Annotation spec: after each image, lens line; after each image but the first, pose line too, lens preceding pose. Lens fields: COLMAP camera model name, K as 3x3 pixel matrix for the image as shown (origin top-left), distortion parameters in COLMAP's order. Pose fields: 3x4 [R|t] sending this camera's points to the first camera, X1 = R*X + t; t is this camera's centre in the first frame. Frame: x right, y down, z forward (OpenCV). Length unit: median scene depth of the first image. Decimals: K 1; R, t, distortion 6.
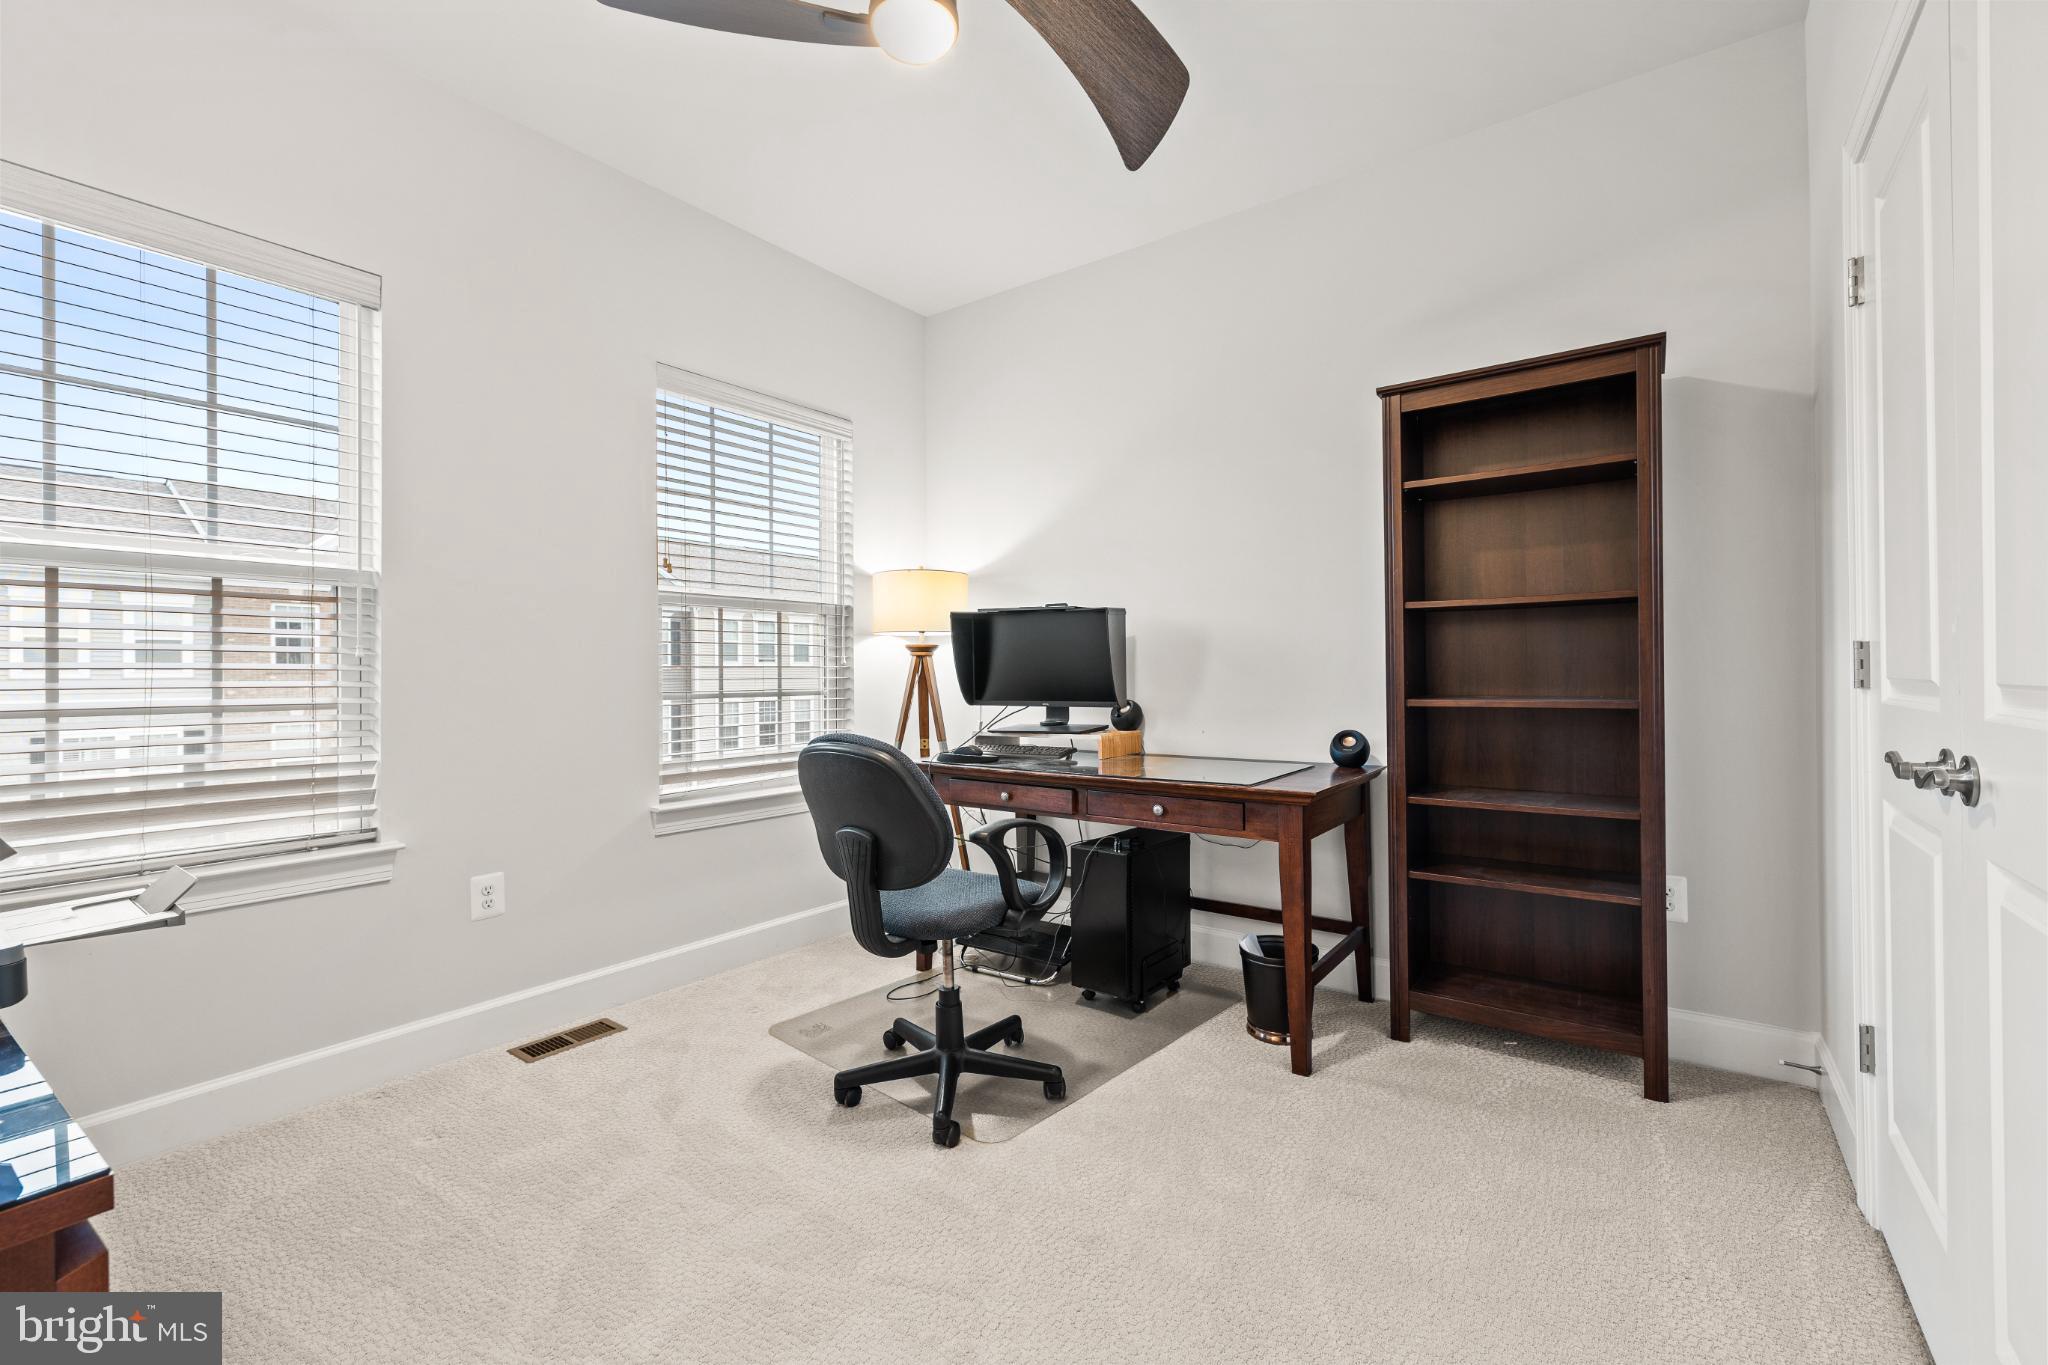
lens RADIAL K [[872.6, 0, 1026.3], [0, 872.6, 677.3], [0, 0, 1]] dist [0.001056, 0.000141]
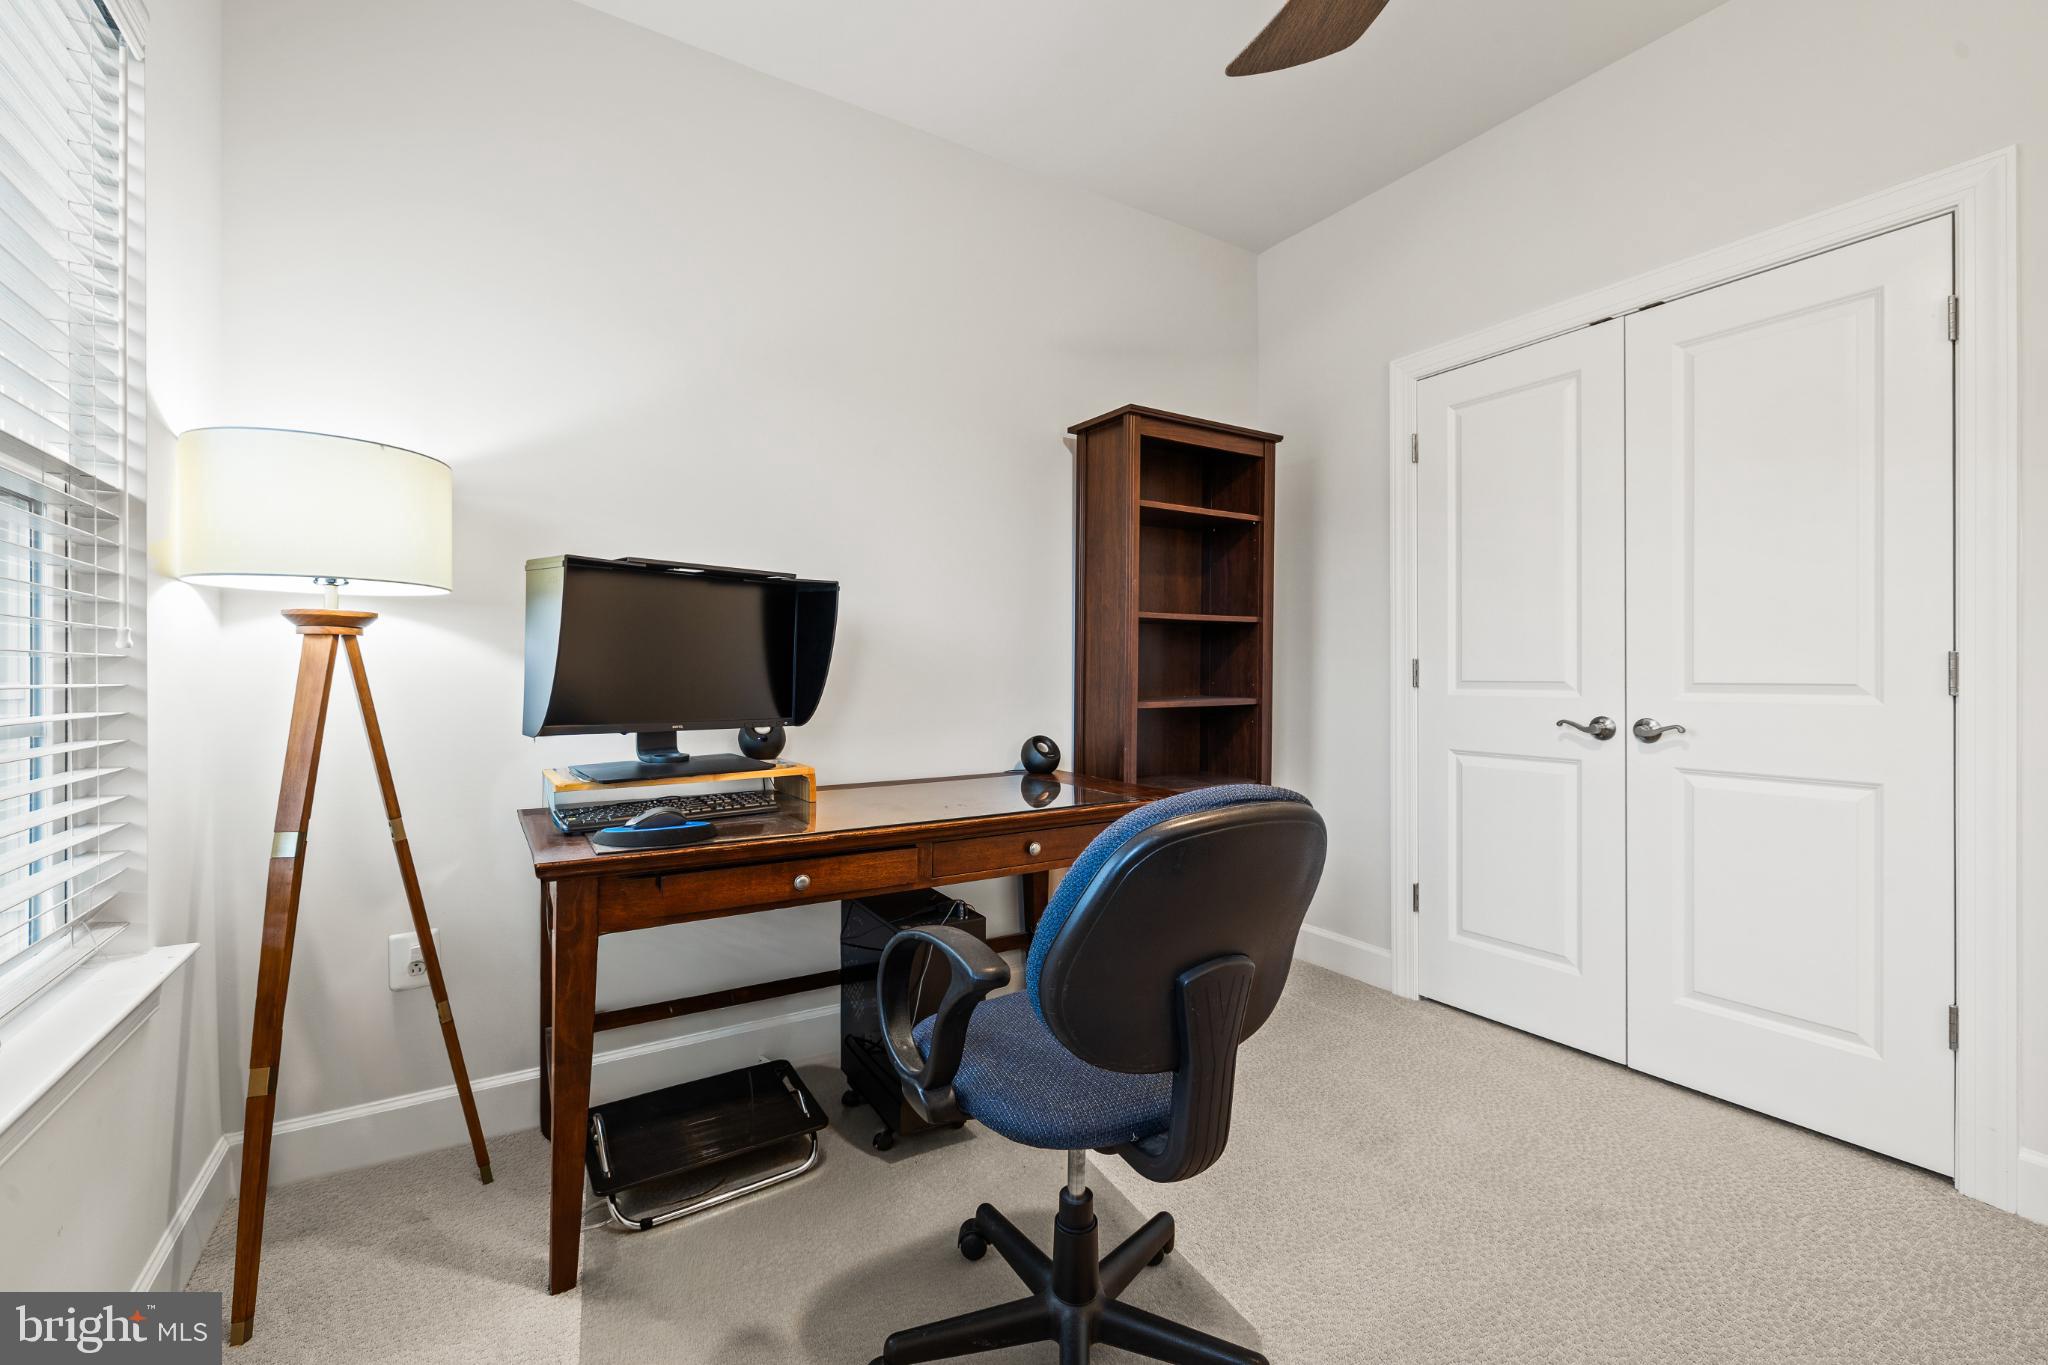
lens RADIAL K [[872.6, 0, 1026.3], [0, 872.6, 677.3], [0, 0, 1]] dist [0.001056, 0.000141]
pose [[0.358761, 0.003761, 0.933422, -0.522932], [0.002591, 0.999984, -0.005025, 0.000112], [-0.933426, 0.004222, 0.358746, 0.636259]]
